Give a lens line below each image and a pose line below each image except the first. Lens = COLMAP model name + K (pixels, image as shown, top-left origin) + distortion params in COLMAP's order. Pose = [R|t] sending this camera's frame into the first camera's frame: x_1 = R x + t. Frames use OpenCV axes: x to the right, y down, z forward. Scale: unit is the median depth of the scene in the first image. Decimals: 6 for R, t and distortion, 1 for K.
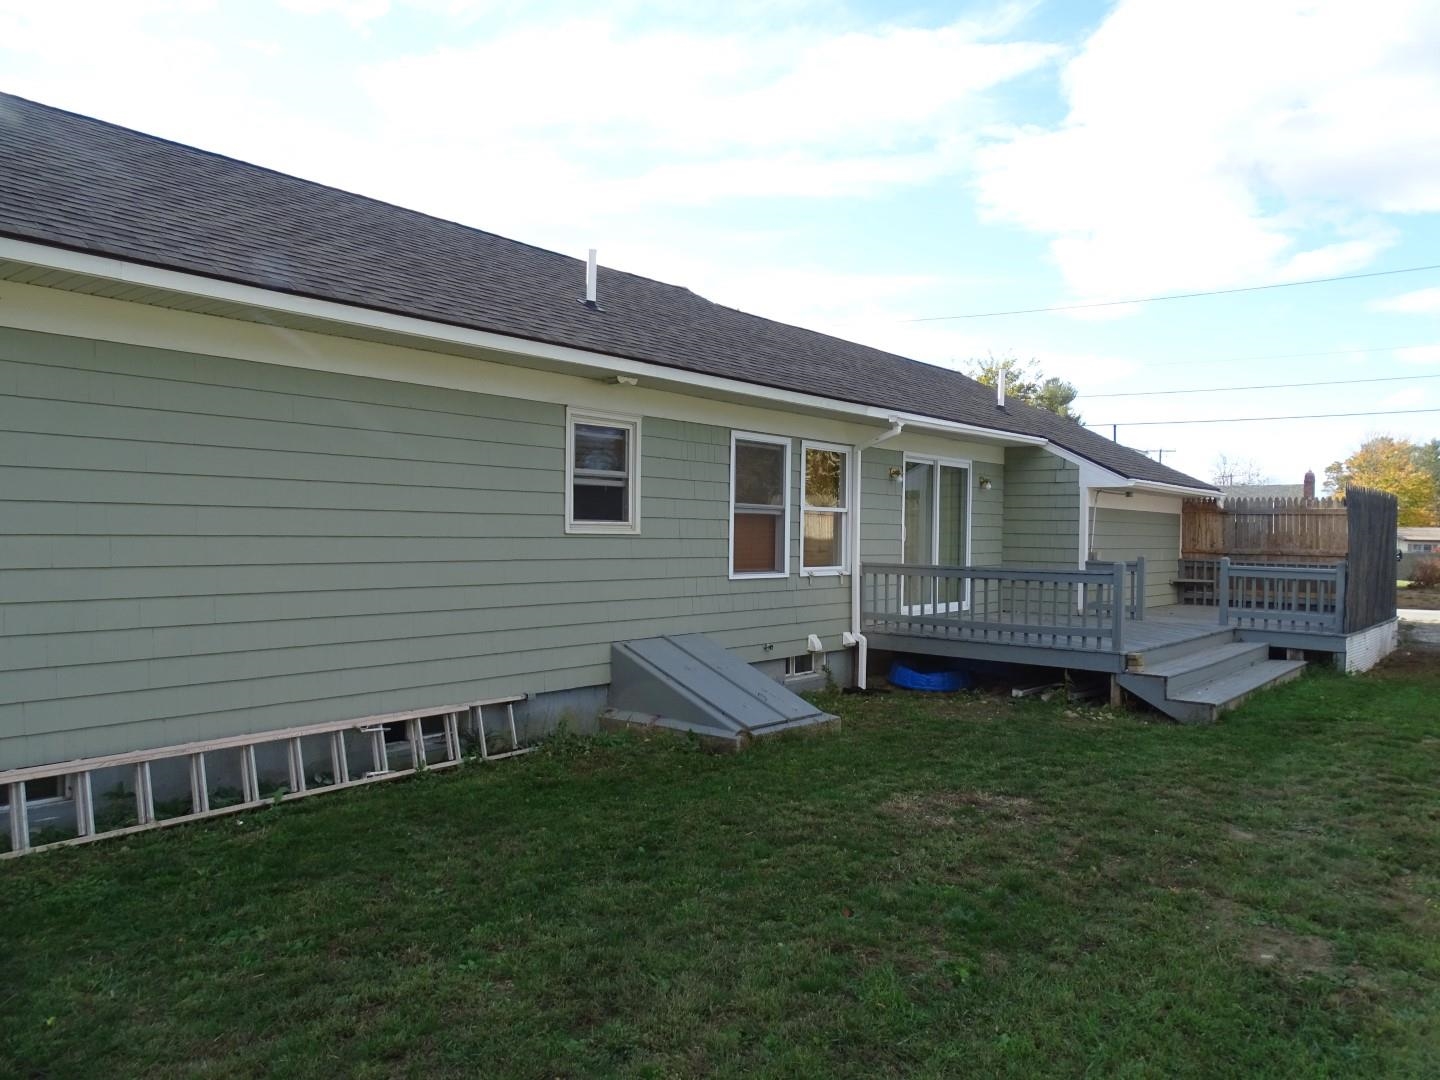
lens RADIAL K [[1055.9, 0, 720.0], [0, 1055.9, 540.0], [0, 0, 1]] dist [0.003445, -0.001417]
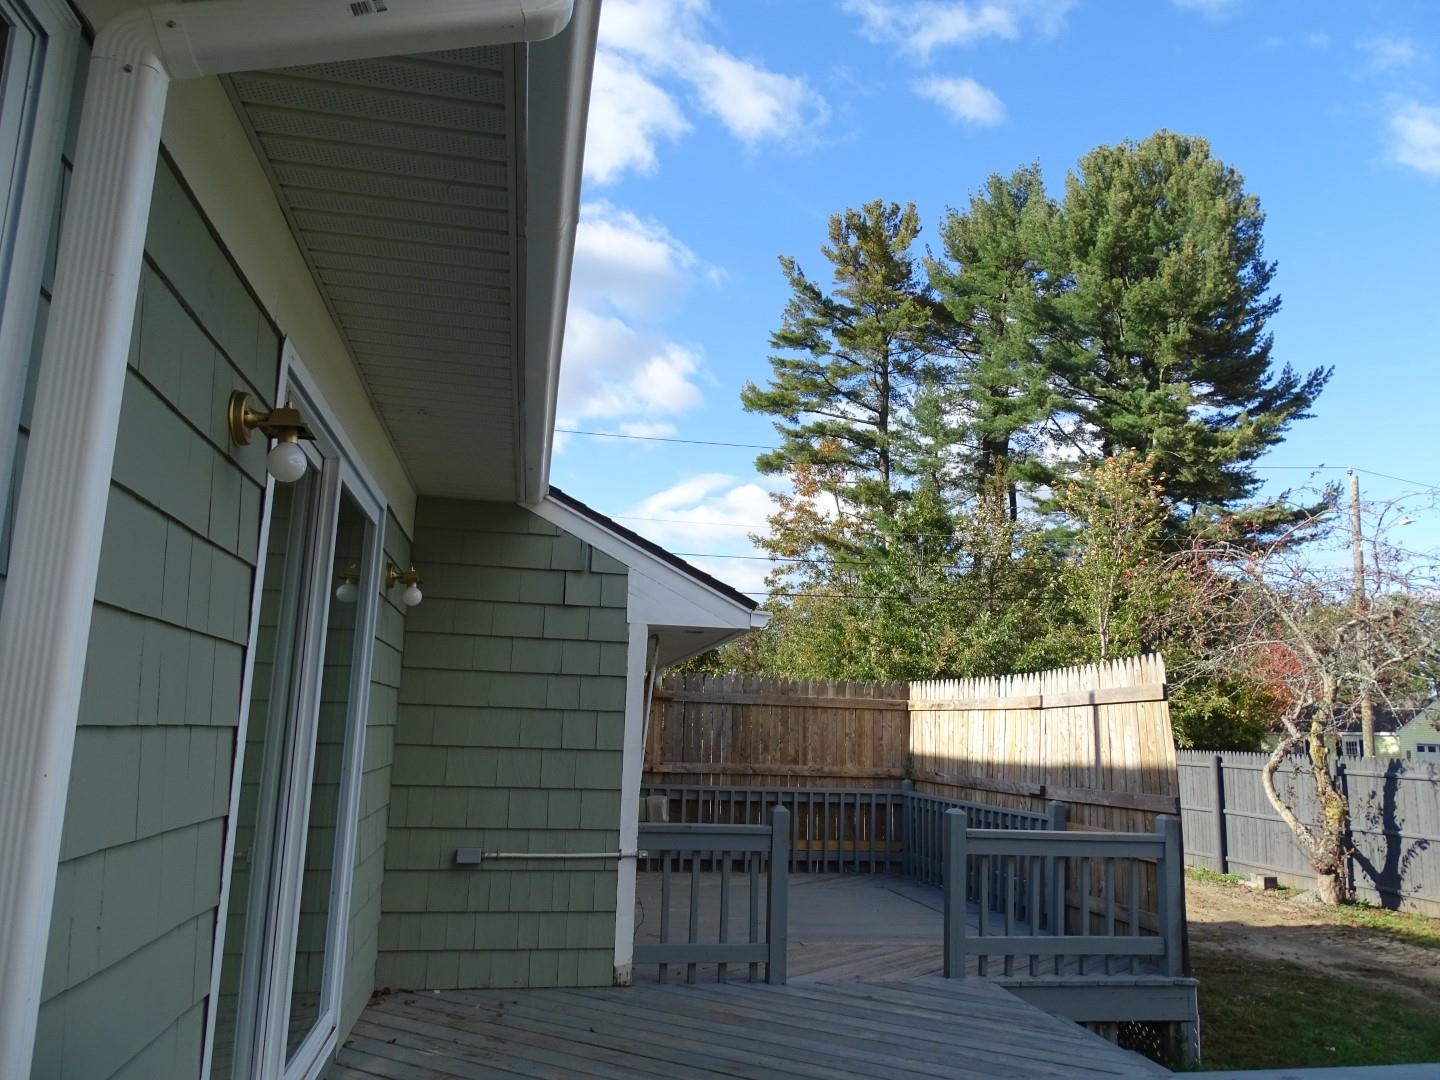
lens RADIAL K [[1055.9, 0, 720.0], [0, 1055.9, 540.0], [0, 0, 1]] dist [0.003445, -0.001417]
pose [[0.650703, 0.141775, 0.745979, 0.074970], [-0.015872, 0.984740, -0.173308, -0.013858], [-0.759166, 0.100932, 0.643024, 0.711907]]
